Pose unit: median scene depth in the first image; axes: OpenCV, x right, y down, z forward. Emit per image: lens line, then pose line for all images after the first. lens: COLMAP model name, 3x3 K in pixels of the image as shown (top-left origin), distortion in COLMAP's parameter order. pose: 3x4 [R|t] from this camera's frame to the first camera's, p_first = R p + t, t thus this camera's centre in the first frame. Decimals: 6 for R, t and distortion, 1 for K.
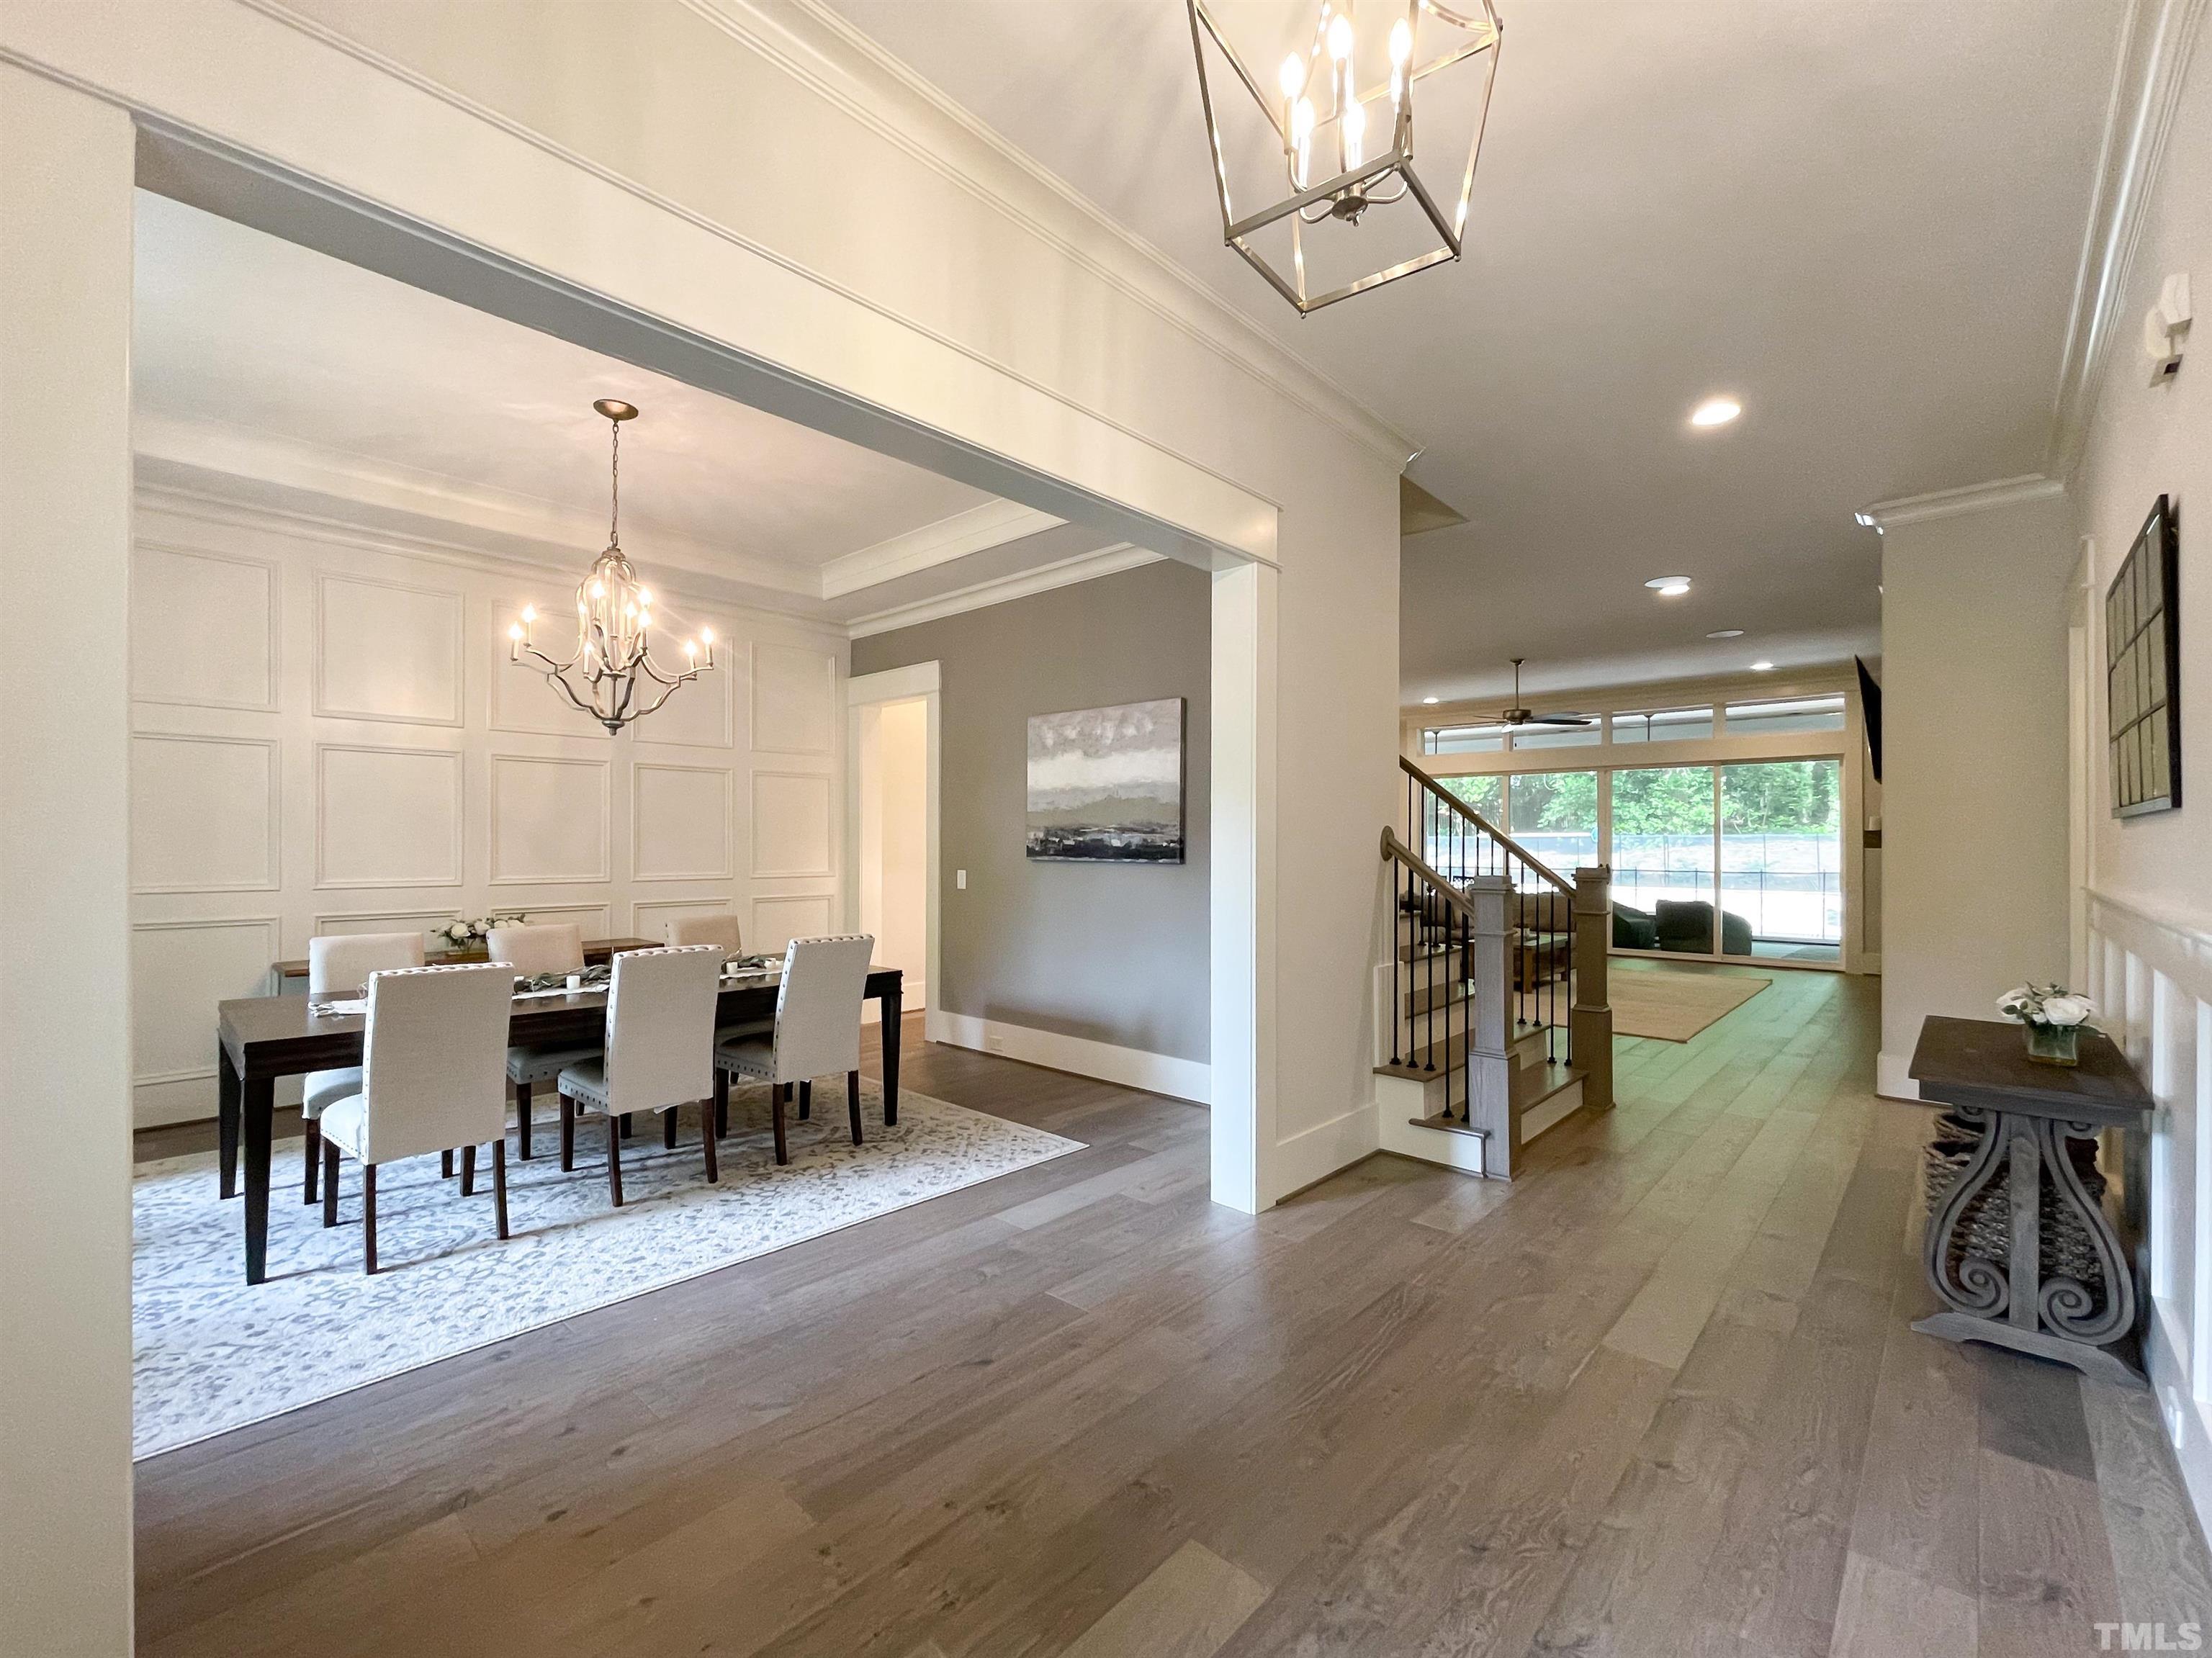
lens RADIAL K [[913.0, 0, 1101.6], [0, 913.0, 833.8], [0, 0, 1]] dist [-0.001382, 0.000880]
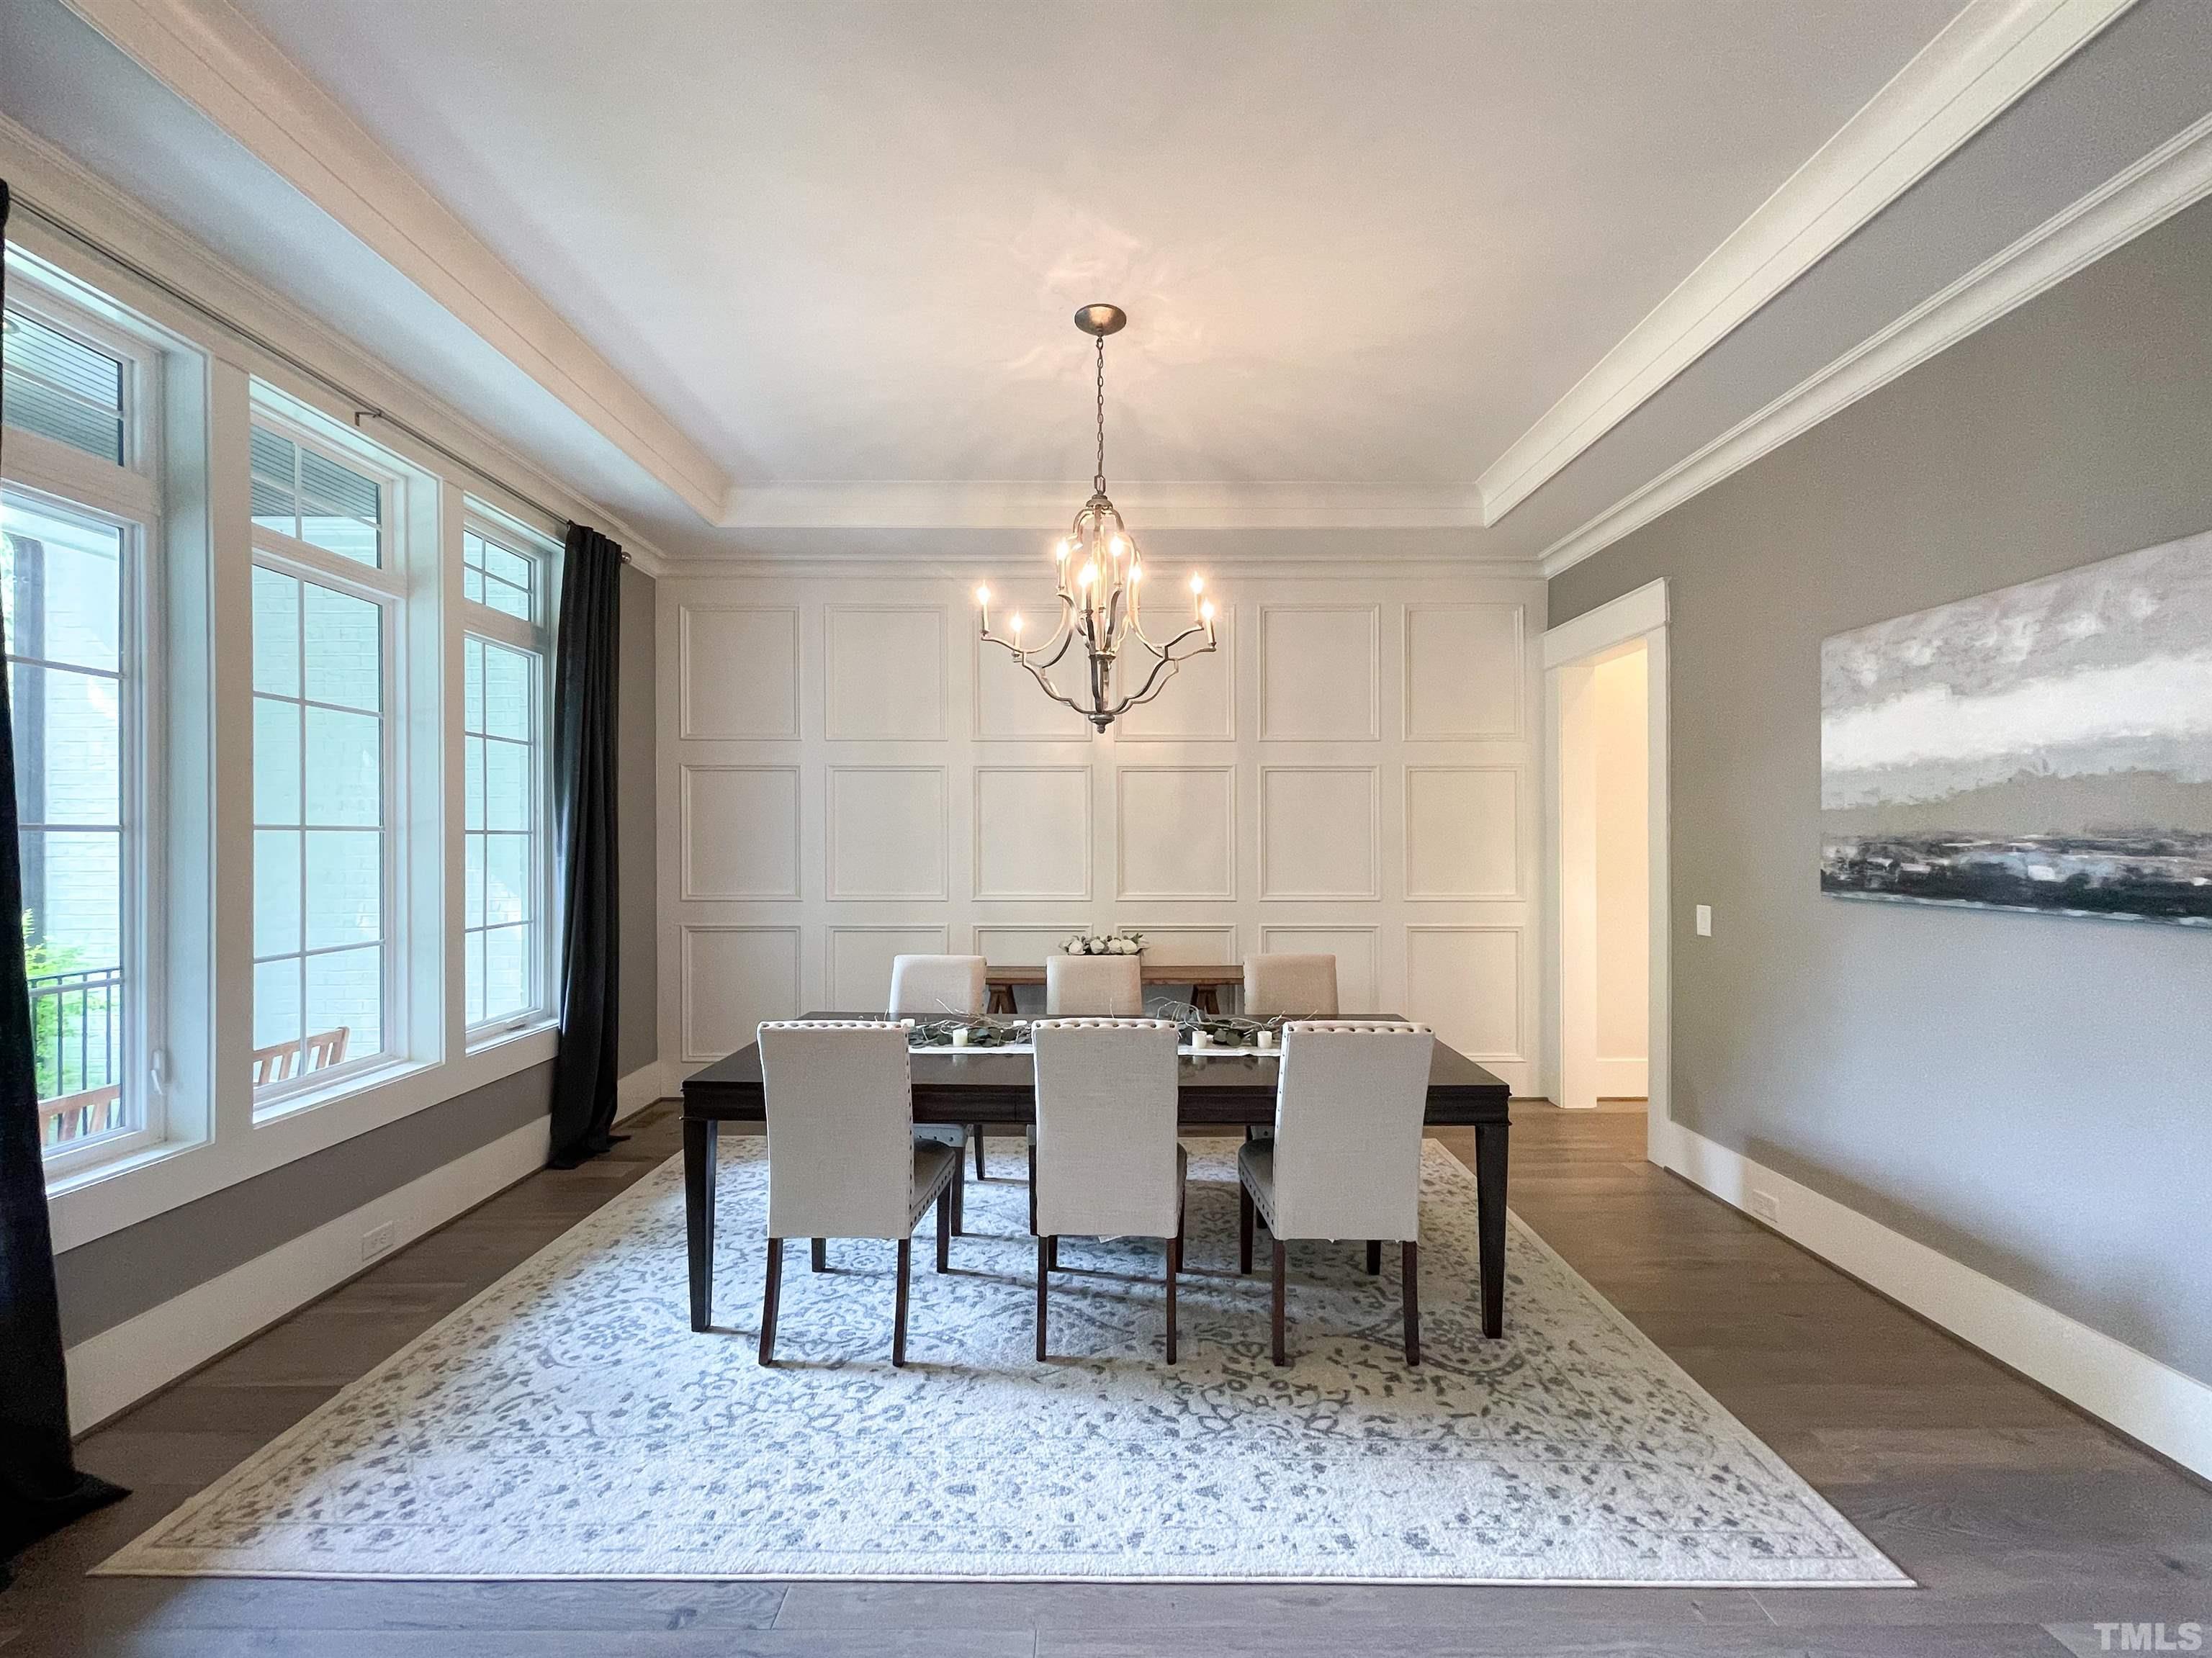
lens RADIAL K [[913.0, 0, 1102.9], [0, 913.0, 836.2], [0, 0, 1]] dist [-0.001382, 0.000880]
pose [[0.672483, -0.005835, -0.740090, 0.044188], [0.008898, 0.999960, 0.000201, -0.015123], [0.740059, -0.006721, 0.672508, 0.383099]]
